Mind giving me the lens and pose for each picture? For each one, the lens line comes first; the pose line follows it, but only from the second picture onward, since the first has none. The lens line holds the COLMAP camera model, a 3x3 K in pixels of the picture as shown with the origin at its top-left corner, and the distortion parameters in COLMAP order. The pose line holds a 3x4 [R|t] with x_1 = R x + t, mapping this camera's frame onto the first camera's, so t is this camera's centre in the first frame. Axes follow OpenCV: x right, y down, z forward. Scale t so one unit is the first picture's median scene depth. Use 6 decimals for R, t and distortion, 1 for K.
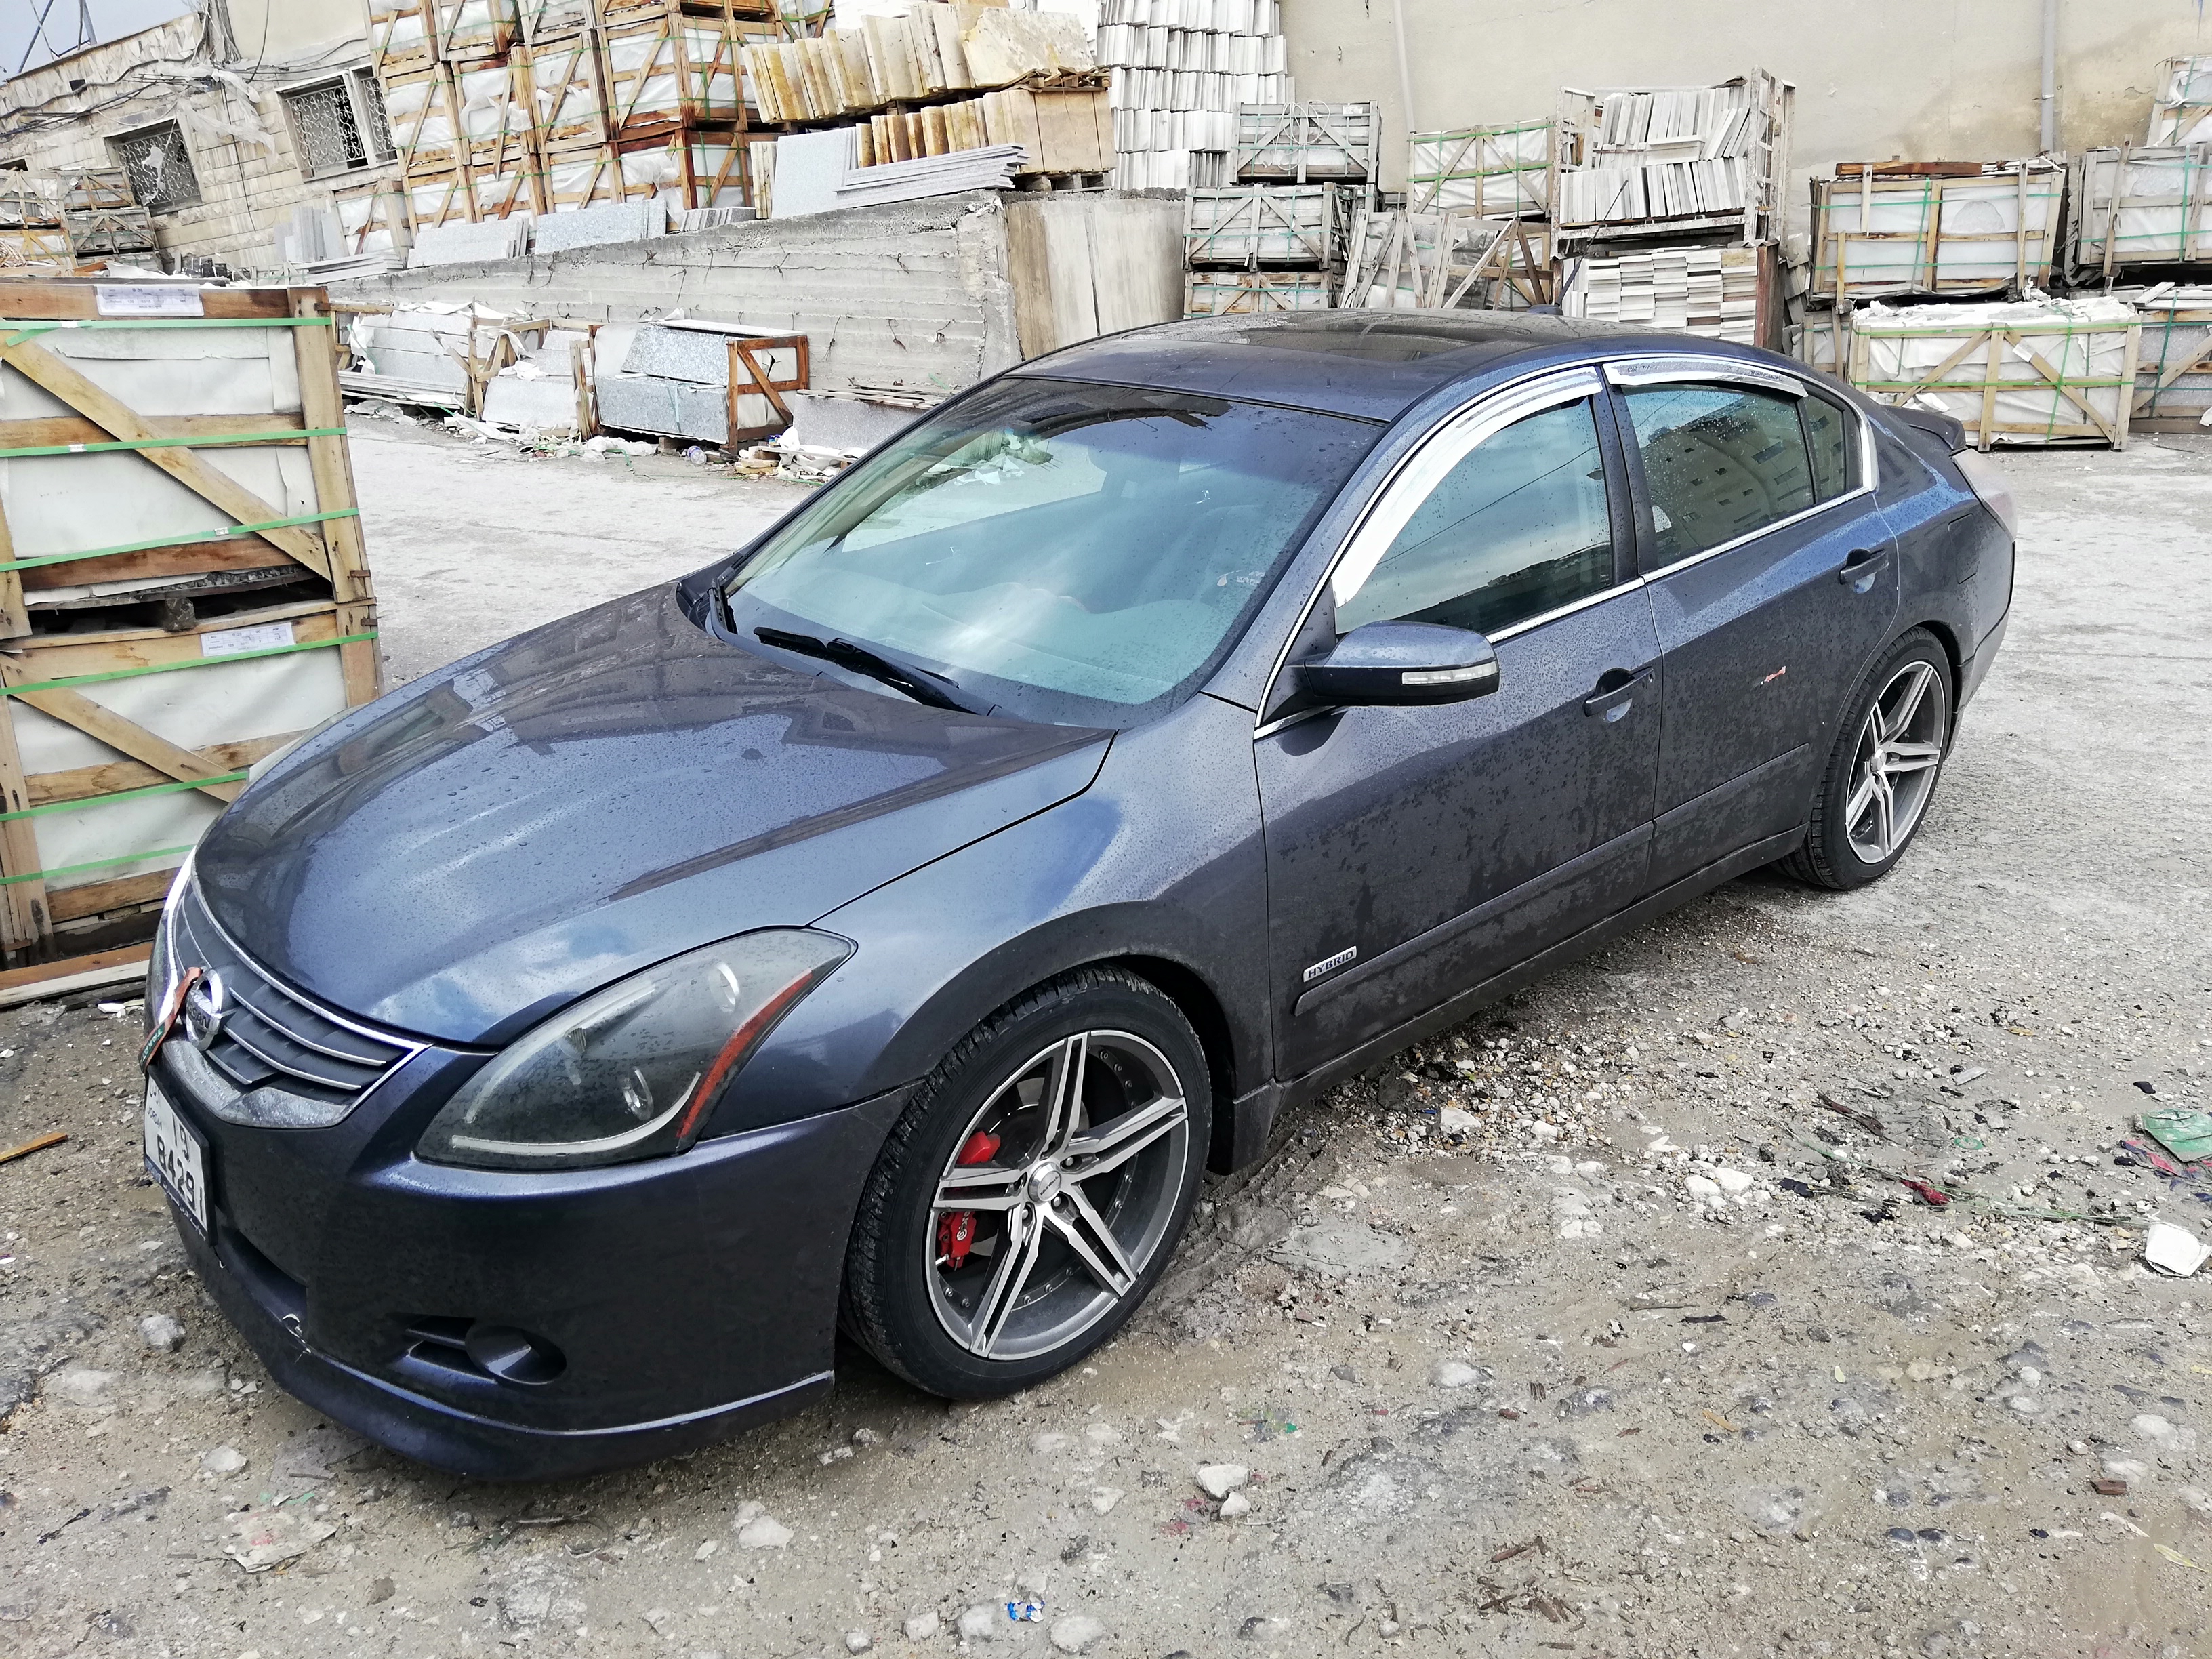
lens RADIAL K [[1686.7, 0, 1111.5], [0, 1686.7, 833.1], [0, 0, 1]] dist [-0.016118, -0.013307]
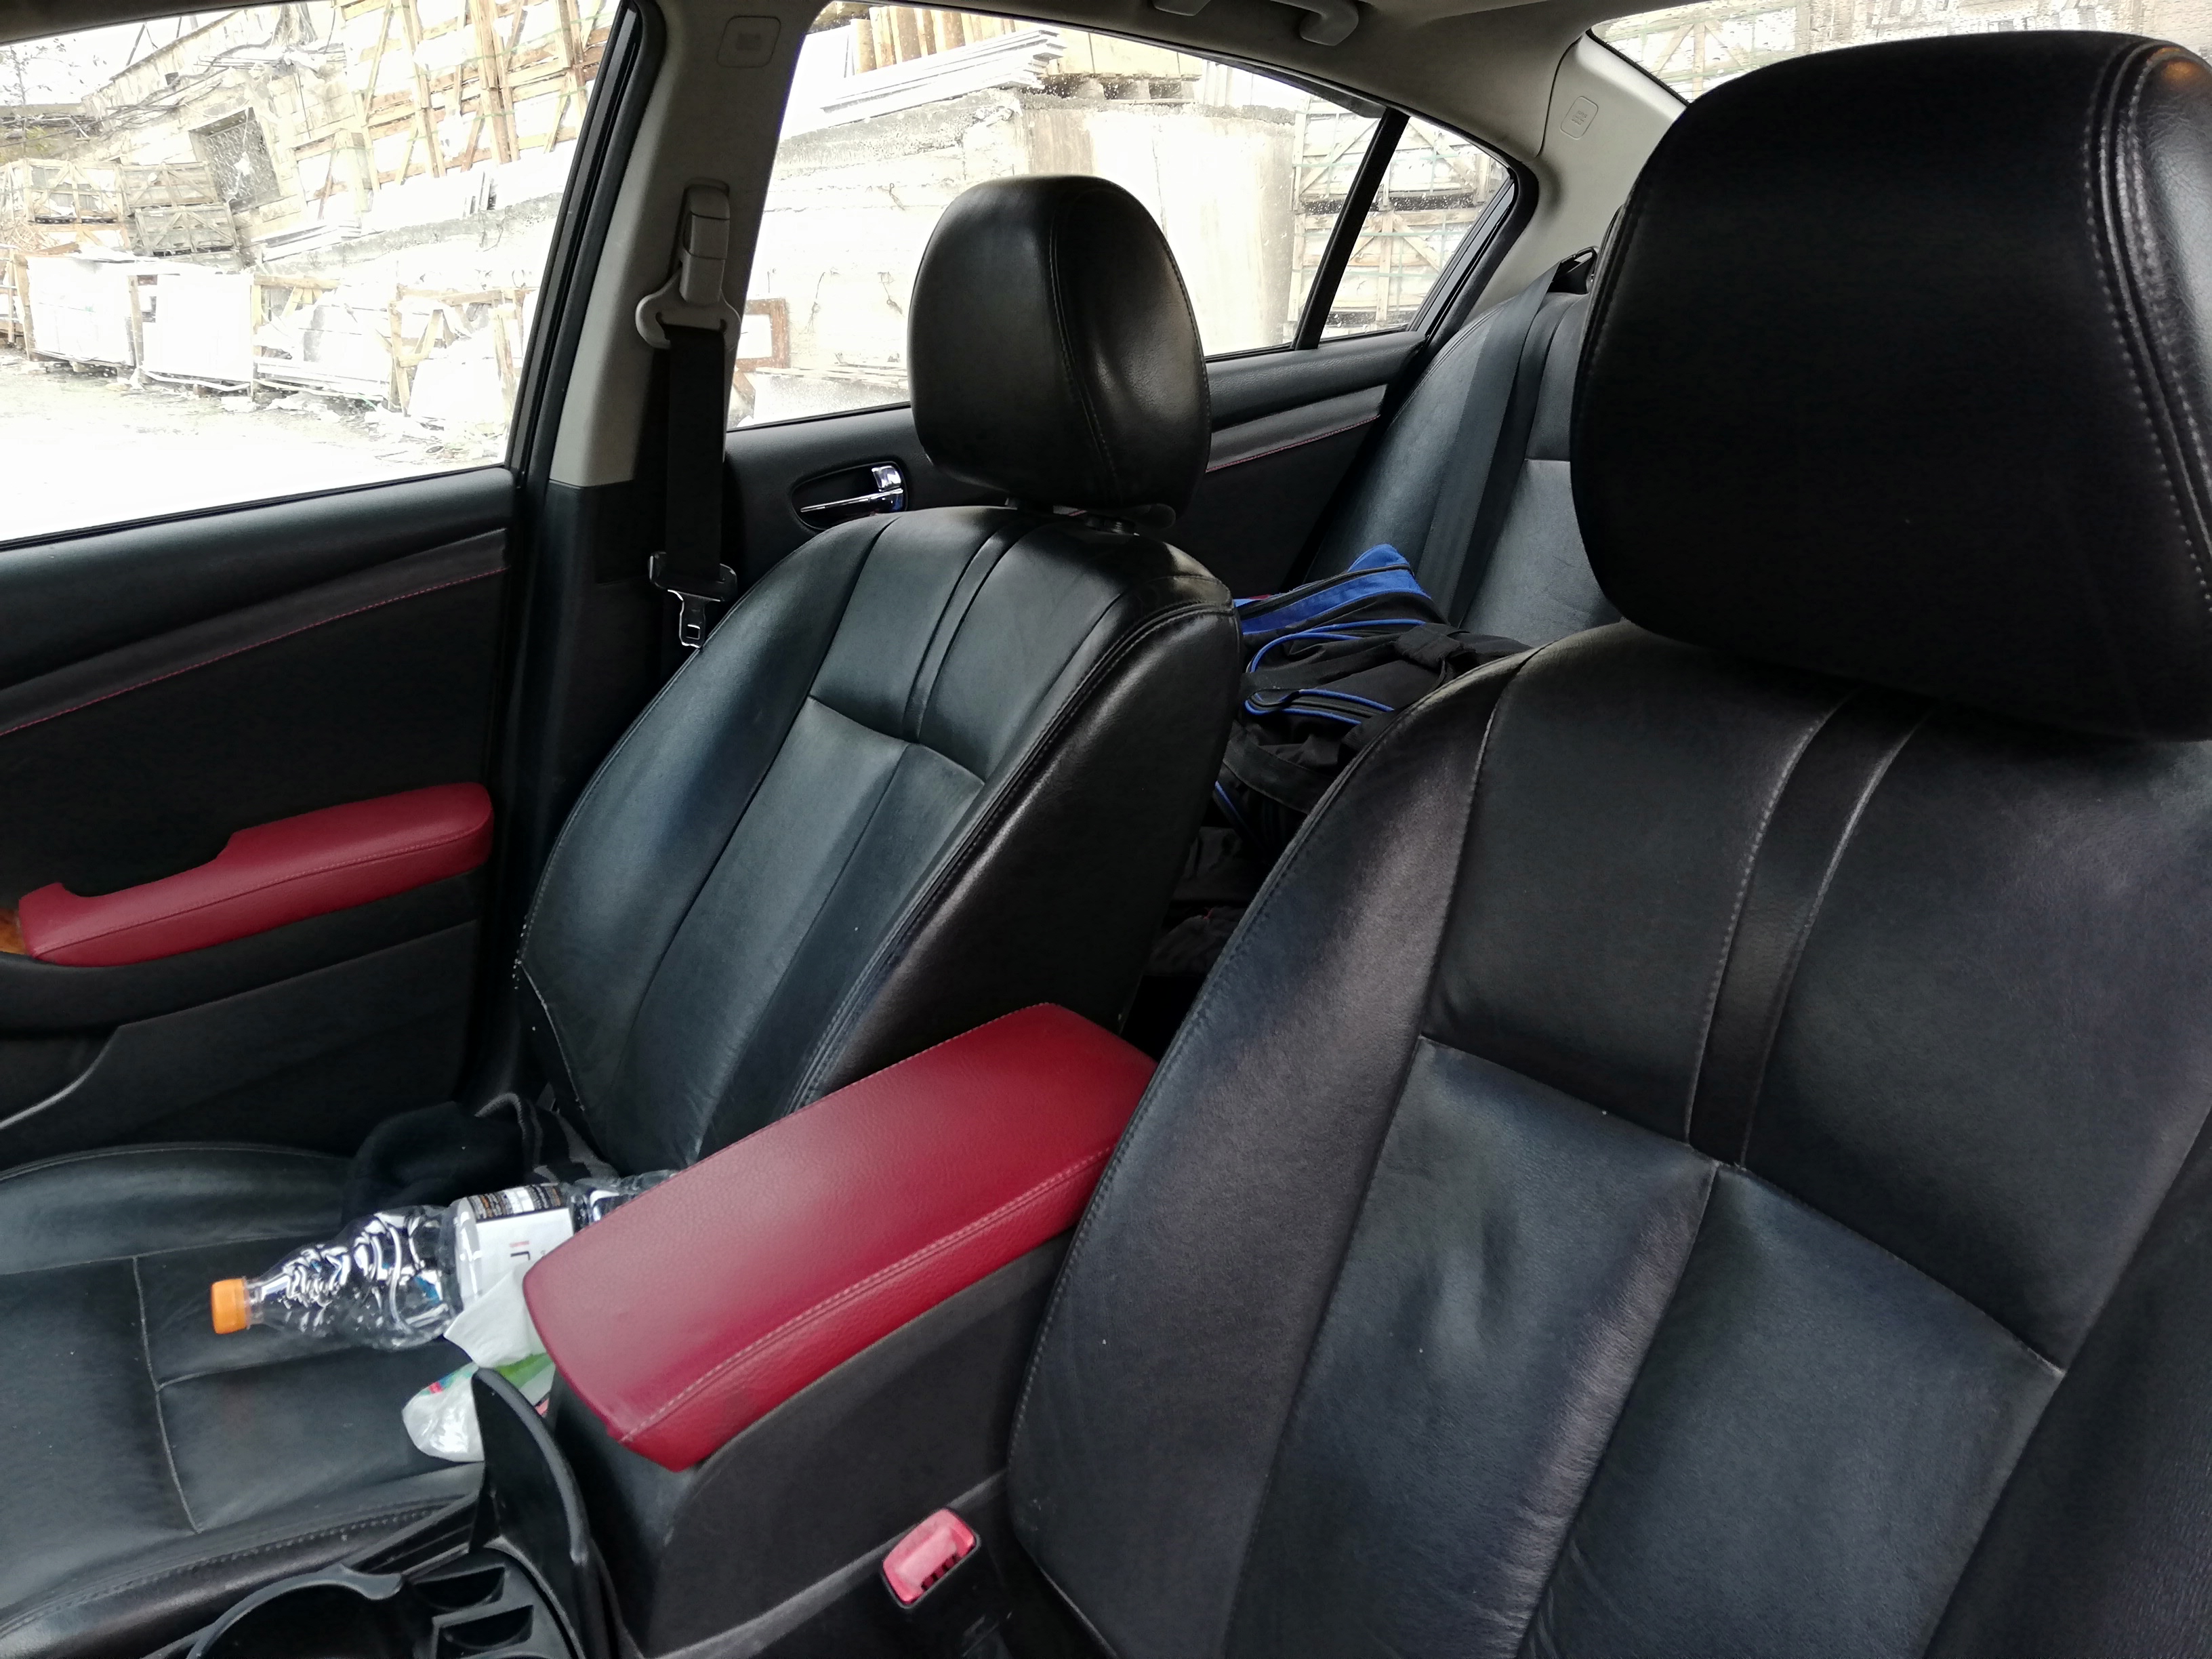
lens RADIAL K [[1686.7, 0, 1101.0], [0, 1686.7, 825.9], [0, 0, 1]] dist [-0.016118, -0.013307]
pose [[0.993194, 0.023023, -0.114170, 0.048134], [-0.024680, 0.999609, -0.013124, -0.045864], [0.113823, 0.015852, 0.993375, 0.237094]]
